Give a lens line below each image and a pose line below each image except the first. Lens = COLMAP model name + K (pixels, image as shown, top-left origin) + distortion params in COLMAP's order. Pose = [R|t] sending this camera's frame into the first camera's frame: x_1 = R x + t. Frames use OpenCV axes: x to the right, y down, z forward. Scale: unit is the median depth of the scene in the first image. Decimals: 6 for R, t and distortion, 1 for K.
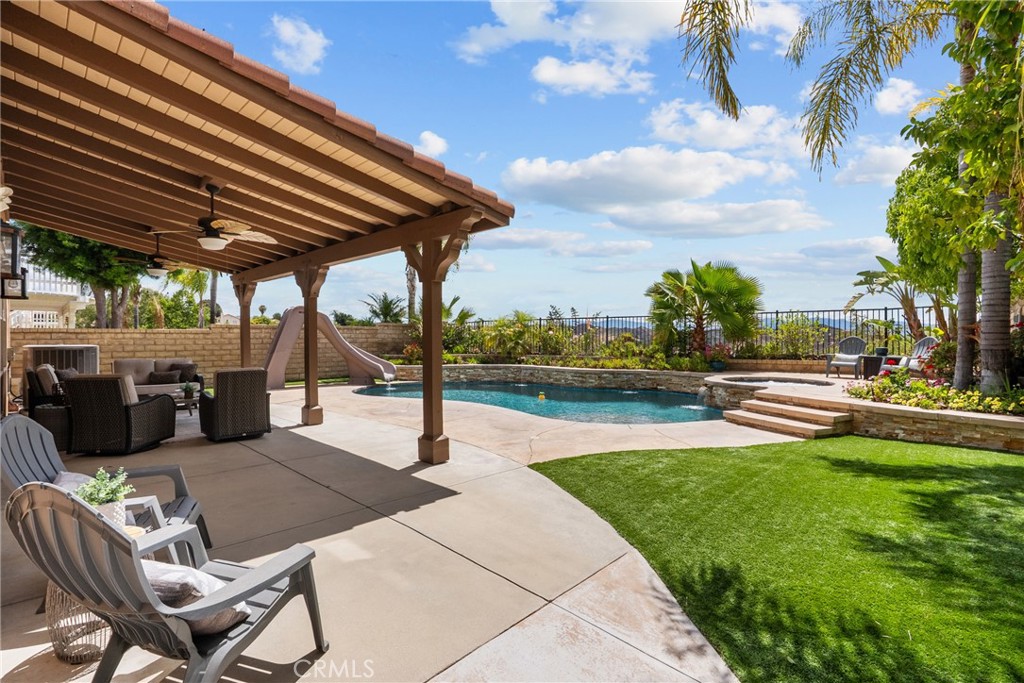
lens RADIAL K [[464.5, 0, 510.1], [0, 464.5, 341.4], [0, 0, 1]] dist [-0.006750, 0.003673]
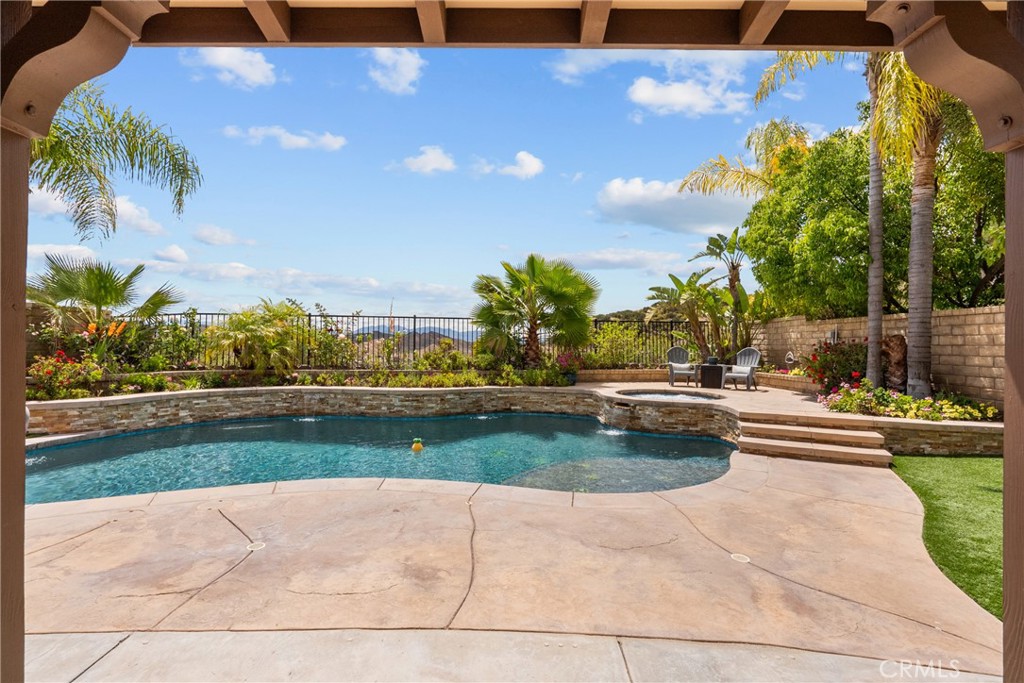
lens RADIAL K [[464.5, 0, 509.6], [0, 464.5, 344.1], [0, 0, 1]] dist [-0.006750, 0.003673]
pose [[0.730317, 0.010051, 0.683034, -0.237571], [-0.007549, 0.999949, -0.006643, -0.005261], [-0.683067, -0.000305, 0.730356, 0.426562]]
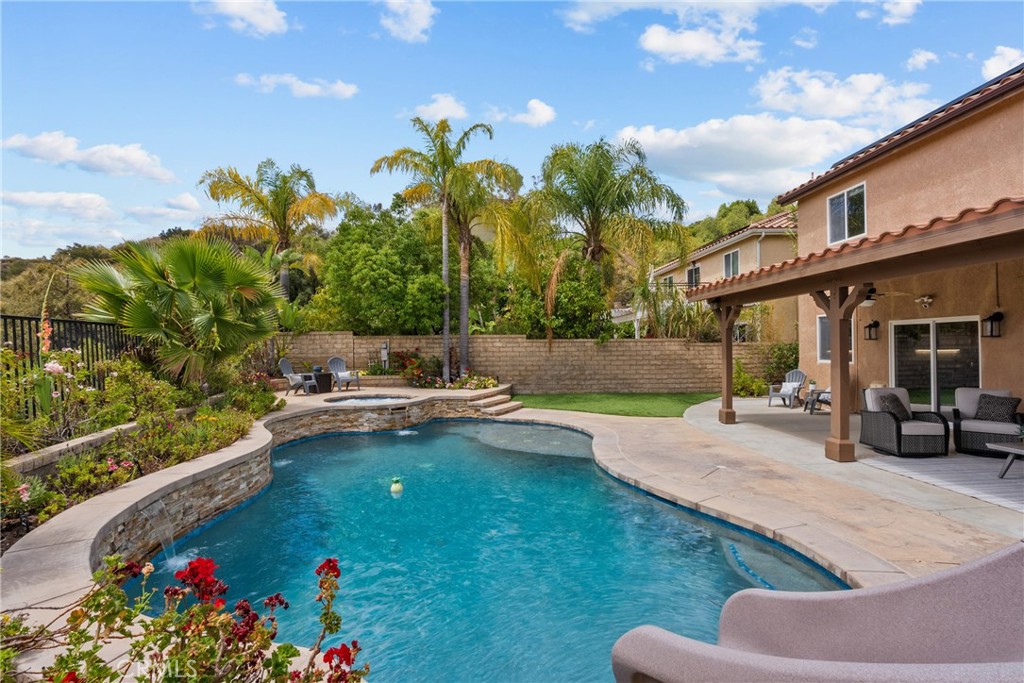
lens RADIAL K [[464.5, 0, 507.4], [0, 464.5, 347.8], [0, 0, 1]] dist [-0.006750, 0.003673]
pose [[-0.714083, 0.001200, 0.700060, -0.355732], [0.014895, 0.999798, 0.013479, -0.037184], [-0.699903, 0.020053, -0.713957, 1.242425]]
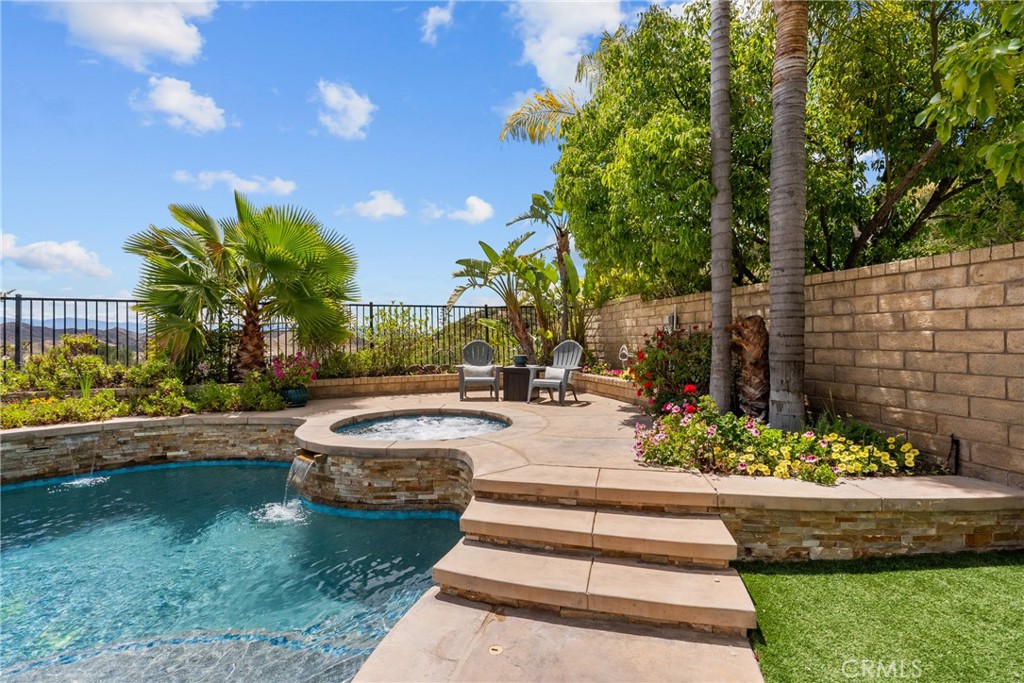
lens RADIAL K [[464.5, 0, 509.4], [0, 464.5, 345.2], [0, 0, 1]] dist [-0.006750, 0.003673]
pose [[0.558598, -0.013962, 0.829321, 0.133498], [0.012289, 0.999888, 0.008556, -0.007825], [-0.829347, 0.005412, 0.558707, 0.477979]]
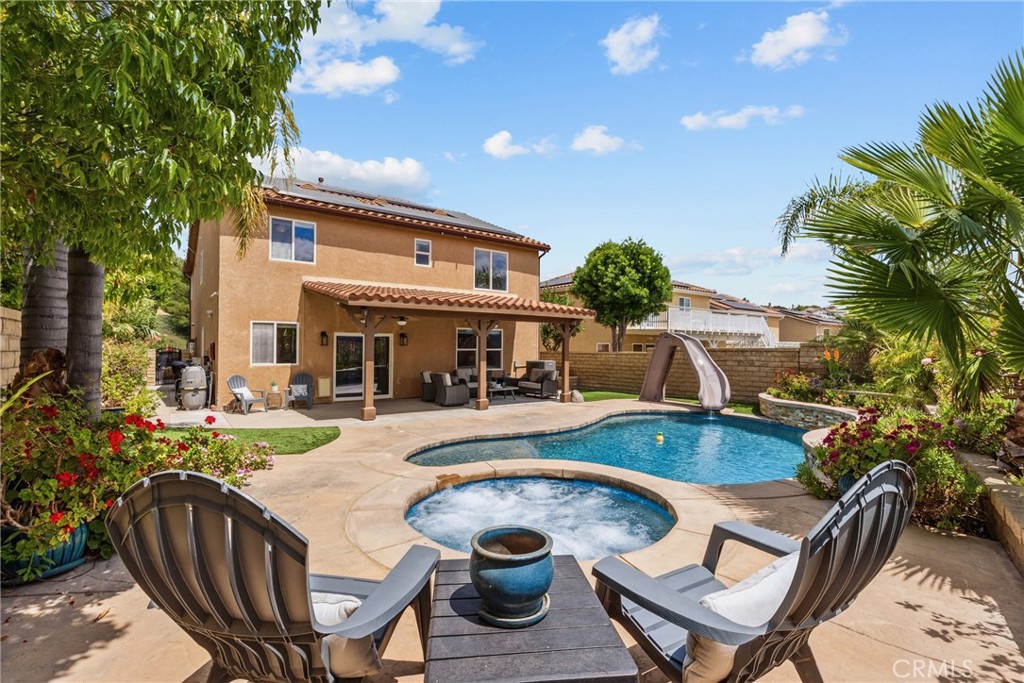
lens RADIAL K [[464.5, 0, 511.7], [0, 464.5, 342.8], [0, 0, 1]] dist [-0.006750, 0.003673]
pose [[-0.167193, -0.012142, -0.985849, 0.754272], [-0.014490, 0.999846, -0.009857, -0.032896], [0.985818, 0.012637, -0.167343, 0.827258]]
